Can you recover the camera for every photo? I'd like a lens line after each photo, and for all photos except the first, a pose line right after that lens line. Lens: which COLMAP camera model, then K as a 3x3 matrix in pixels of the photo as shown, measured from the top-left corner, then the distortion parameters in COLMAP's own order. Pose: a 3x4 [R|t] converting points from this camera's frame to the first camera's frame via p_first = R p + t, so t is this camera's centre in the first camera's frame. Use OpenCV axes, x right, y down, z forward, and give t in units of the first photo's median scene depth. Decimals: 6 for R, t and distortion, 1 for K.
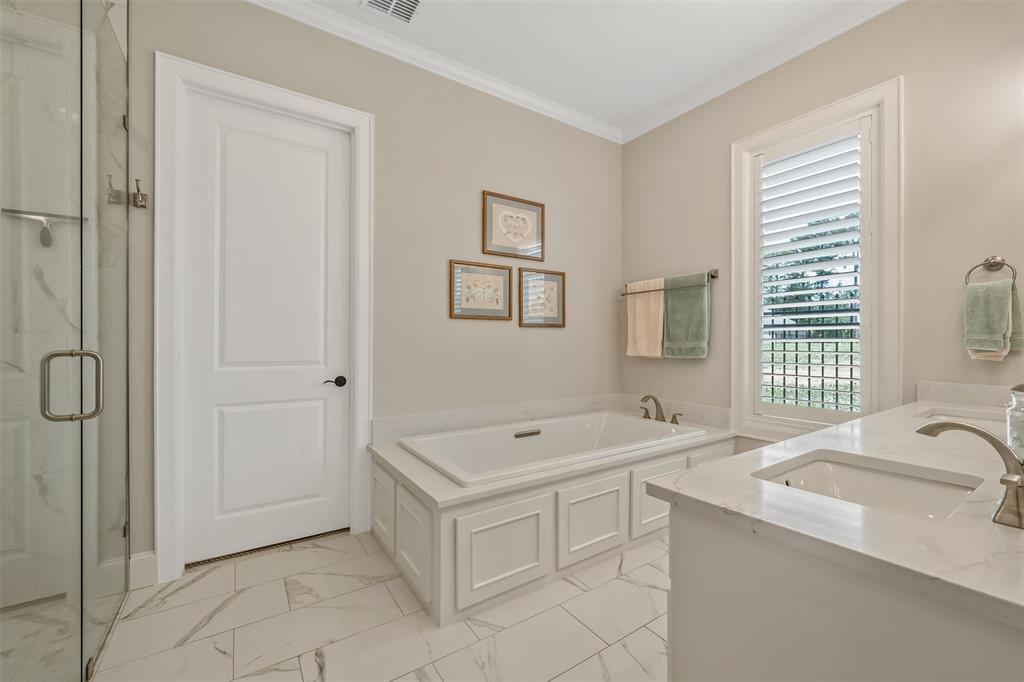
lens RADIAL K [[402.6, 0, 511.4], [0, 402.6, 336.4], [0, 0, 1]] dist [0.002980, 0.000137]
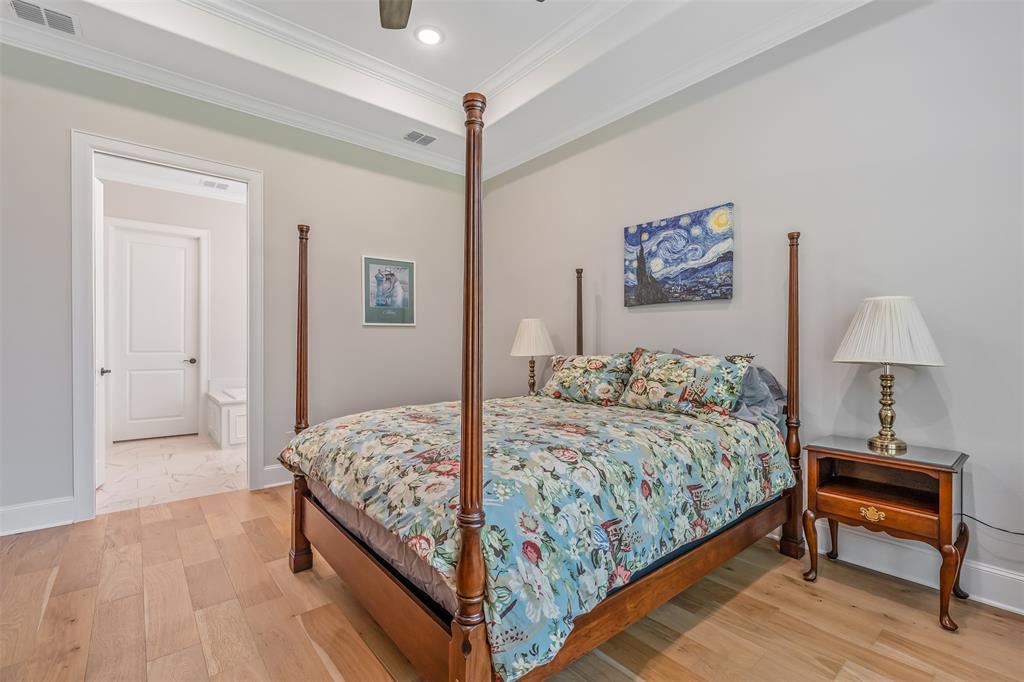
lens RADIAL K [[444.4, 0, 510.7], [0, 444.4, 345.6], [0, 0, 1]] dist [-0.002594, 0.000319]
pose [[0.993530, 0.011710, 0.112961, 0.943138], [-0.013774, 0.999752, 0.017507, -0.028133], [-0.112728, -0.018950, 0.993445, -1.444863]]
